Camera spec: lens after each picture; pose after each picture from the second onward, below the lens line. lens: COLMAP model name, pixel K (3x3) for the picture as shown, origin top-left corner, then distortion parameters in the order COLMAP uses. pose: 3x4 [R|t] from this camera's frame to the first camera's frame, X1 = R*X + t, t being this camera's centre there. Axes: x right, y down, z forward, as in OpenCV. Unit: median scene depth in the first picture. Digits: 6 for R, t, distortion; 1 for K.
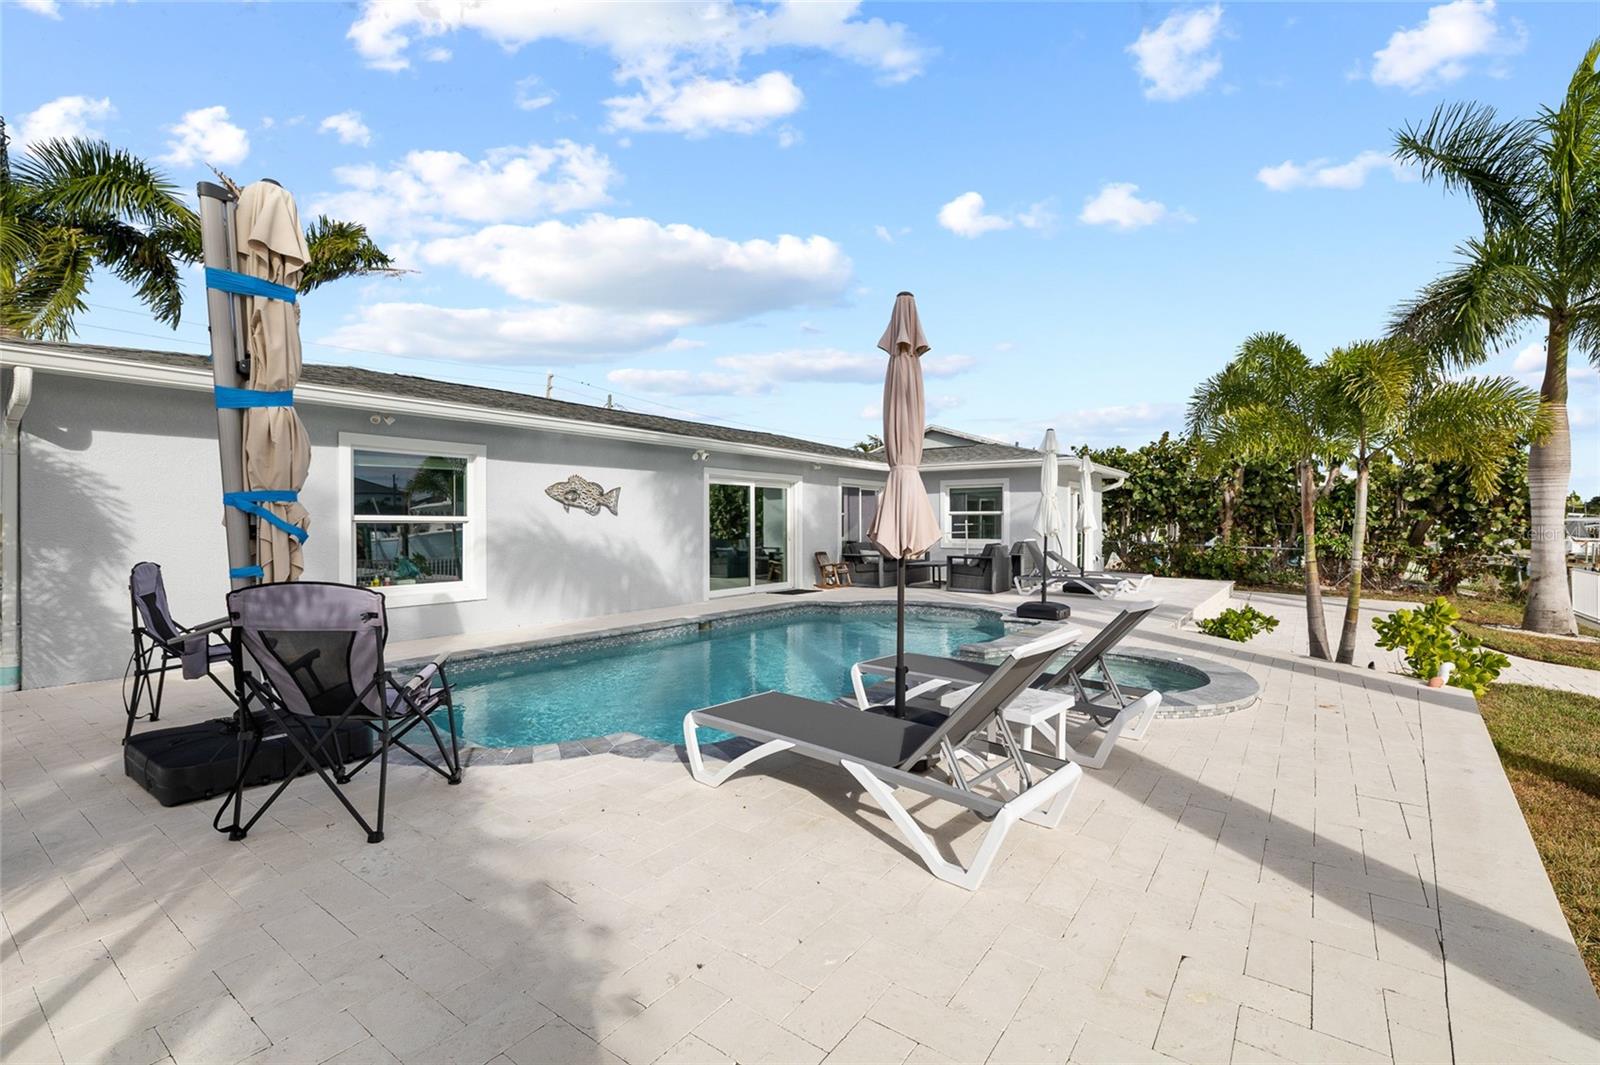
lens RADIAL K [[713.6, 0, 796.1], [0, 713.6, 519.2], [0, 0, 1]] dist [-0.000897, 0.000415]
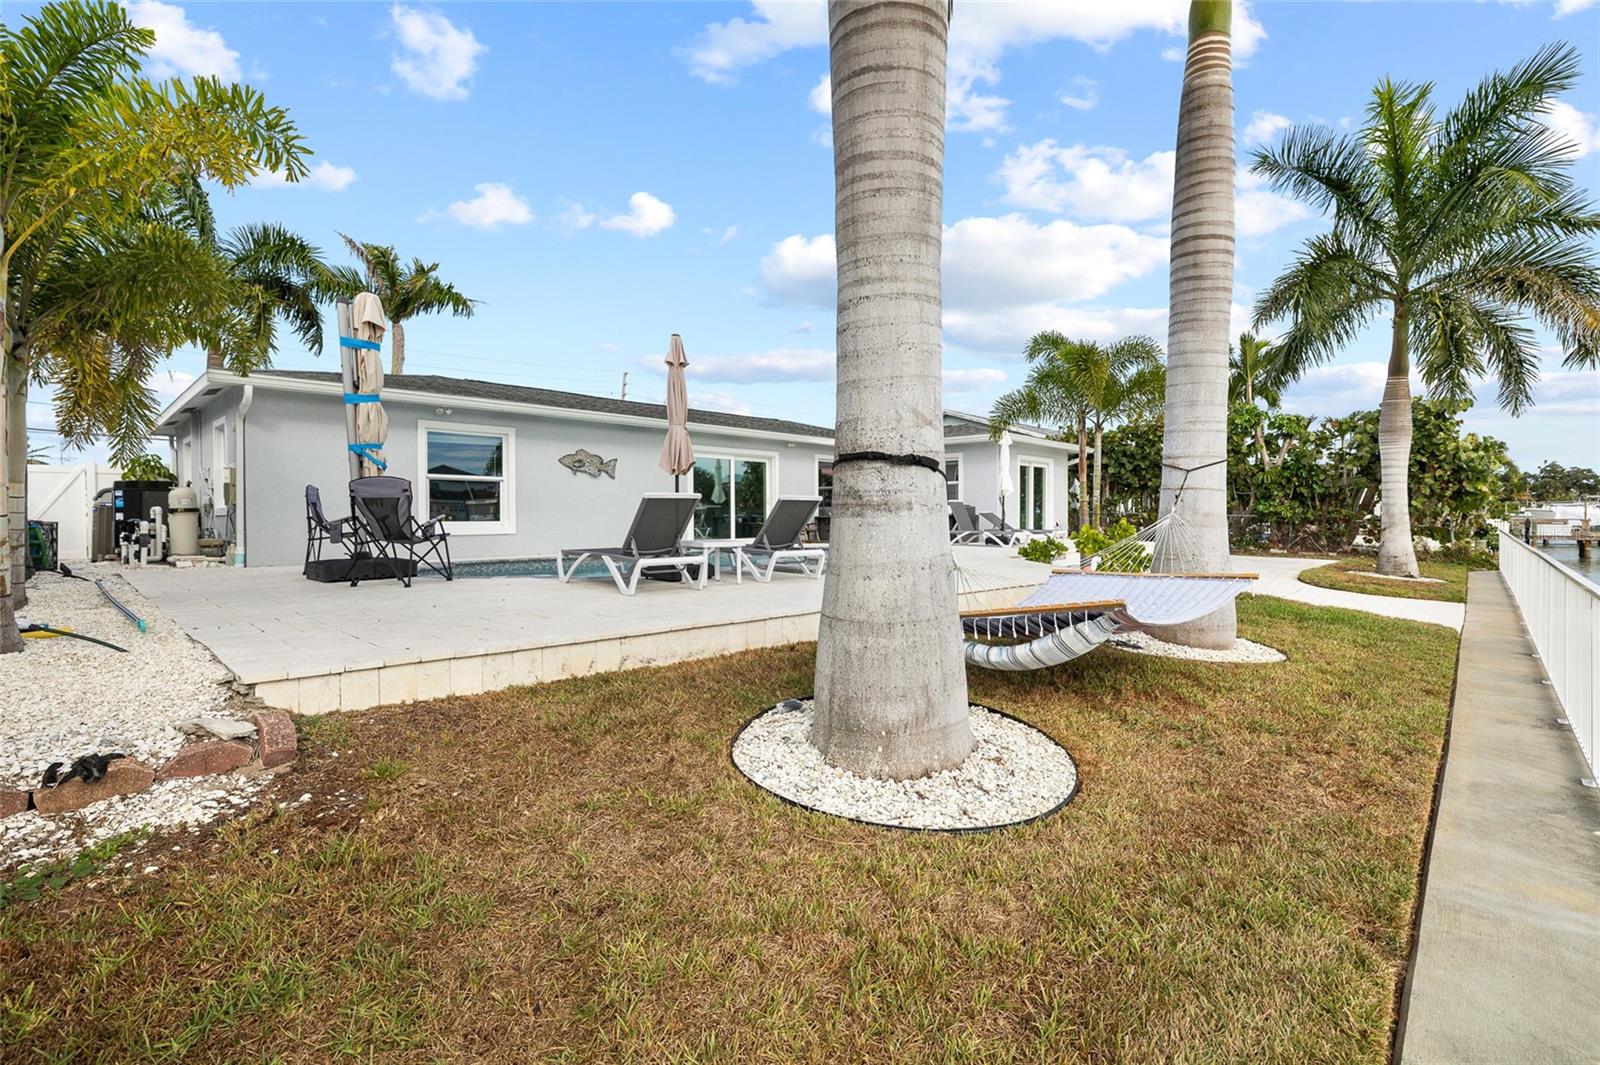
lens RADIAL K [[754.2, 0, 800.0], [0, 754.2, 516.0], [0, 0, 1]] dist [-0.000551, 0.000087]
pose [[0.990284, -0.002390, -0.139041, 0.405135], [0.002616, 0.999996, 0.001443, 0.086445], [0.139037, -0.001793, 0.990286, -0.499188]]
